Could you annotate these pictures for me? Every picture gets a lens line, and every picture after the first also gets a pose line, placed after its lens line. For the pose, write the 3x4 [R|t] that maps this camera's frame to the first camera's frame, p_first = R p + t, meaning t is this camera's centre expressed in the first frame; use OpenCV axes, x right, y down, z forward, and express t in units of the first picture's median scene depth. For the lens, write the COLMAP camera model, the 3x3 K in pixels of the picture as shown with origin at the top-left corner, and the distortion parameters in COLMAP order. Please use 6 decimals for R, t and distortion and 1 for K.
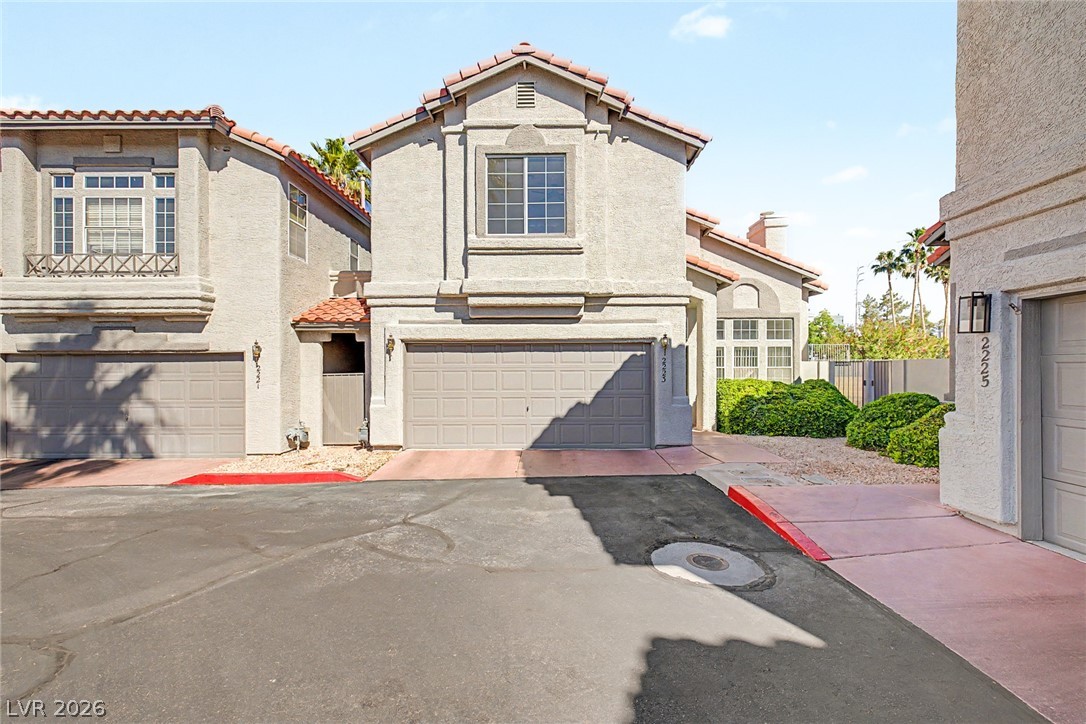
lens RADIAL K [[452.1, 0, 544.5], [0, 452.1, 364.9], [0, 0, 1]] dist [0.005692, 0.000026]
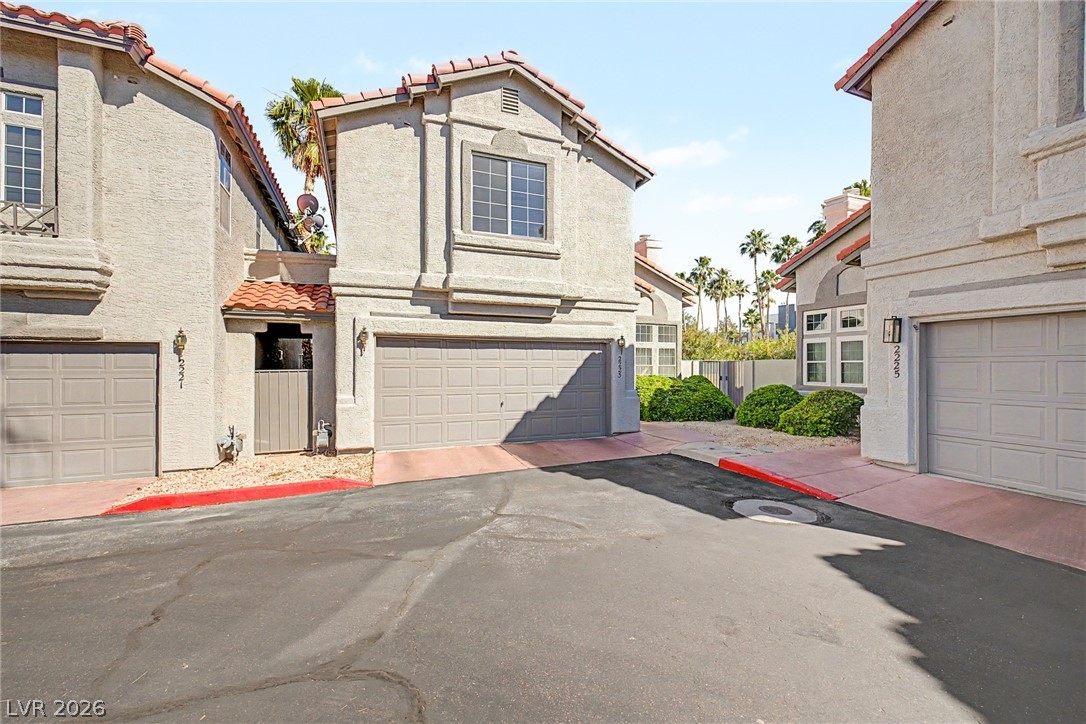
lens RADIAL K [[452.8, 0, 543.0], [0, 452.8, 362.0], [0, 0, 1]] dist [0.007543, -0.000148]
pose [[0.925119, 0.008075, 0.379591, -0.351895], [-0.007008, 0.999967, -0.004190, 0.004711], [-0.379612, 0.001216, 0.925145, 0.011422]]
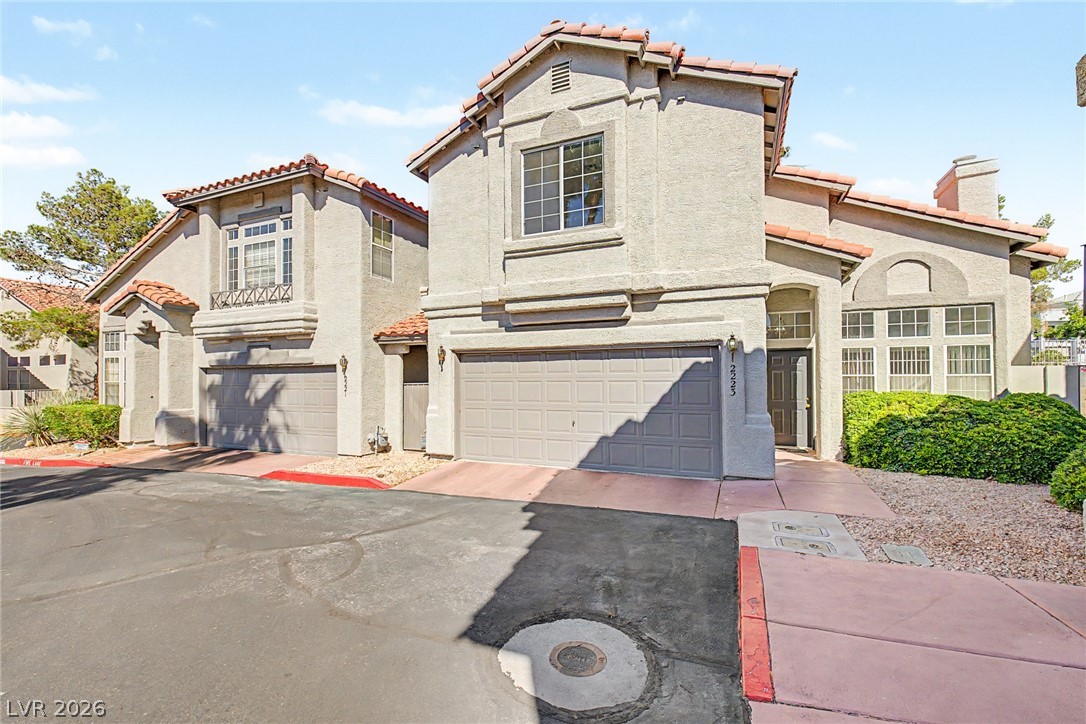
lens RADIAL K [[456.0, 0, 546.2], [0, 456.0, 366.1], [0, 0, 1]] dist [0.005220, 0.000027]
pose [[0.924414, -0.011750, -0.381210, 0.267052], [0.007148, 0.999884, -0.013486, -0.005177], [0.381324, 0.009742, 0.924390, 0.143766]]
